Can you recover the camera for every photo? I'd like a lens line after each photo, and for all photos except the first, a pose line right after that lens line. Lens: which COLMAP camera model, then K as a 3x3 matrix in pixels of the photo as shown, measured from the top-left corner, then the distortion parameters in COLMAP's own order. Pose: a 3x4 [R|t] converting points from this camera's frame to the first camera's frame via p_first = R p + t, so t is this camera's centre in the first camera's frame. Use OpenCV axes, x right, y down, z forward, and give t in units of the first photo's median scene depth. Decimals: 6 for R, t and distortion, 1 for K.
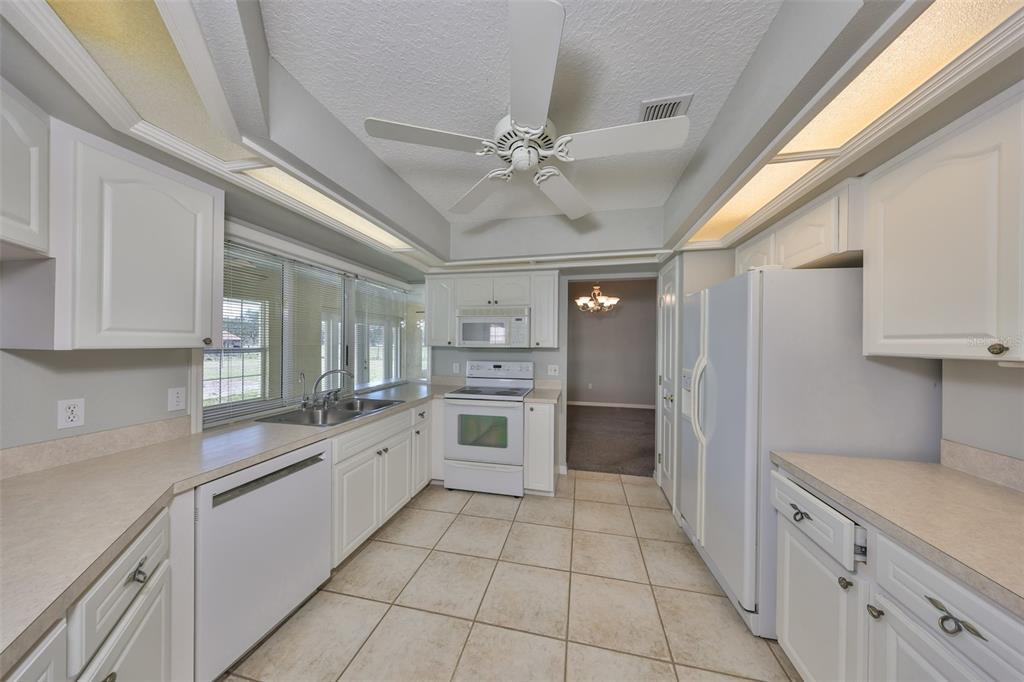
lens RADIAL K [[319.0, 0, 517.8], [0, 319.0, 342.0], [0, 0, 1]] dist [0.000088, 0.000007]
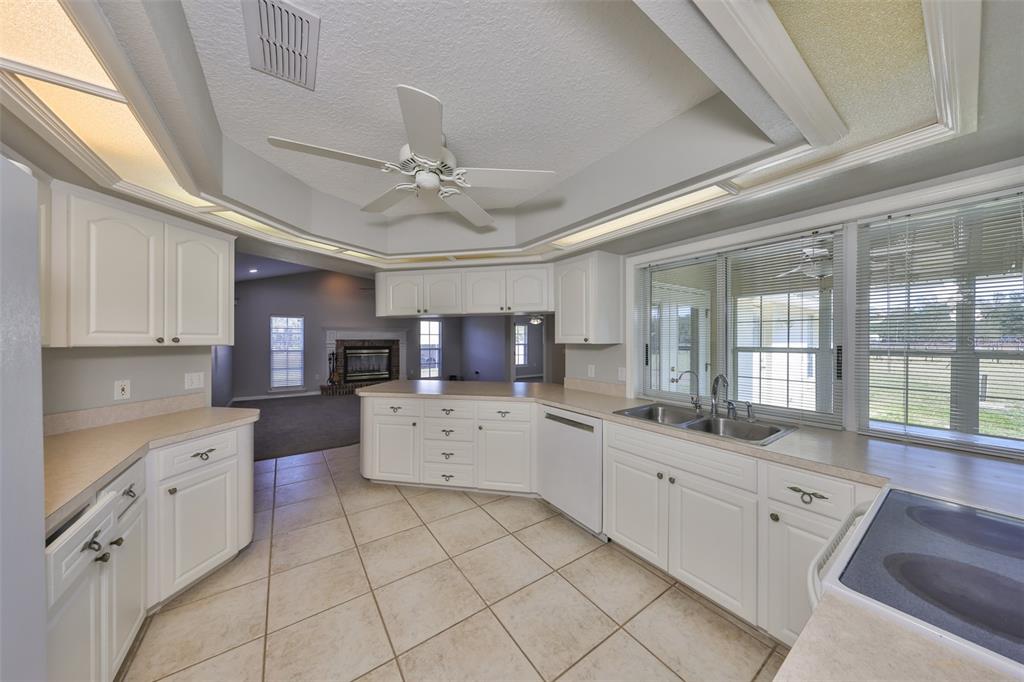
lens RADIAL K [[319.0, 0, 517.8], [0, 319.0, 342.0], [0, 0, 1]] dist [0.000088, 0.000007]
pose [[-0.673635, -0.004802, -0.739049, 0.499425], [-0.006138, 0.999981, -0.000902, 0.012637], [0.739039, 0.003929, -0.673651, 1.551864]]
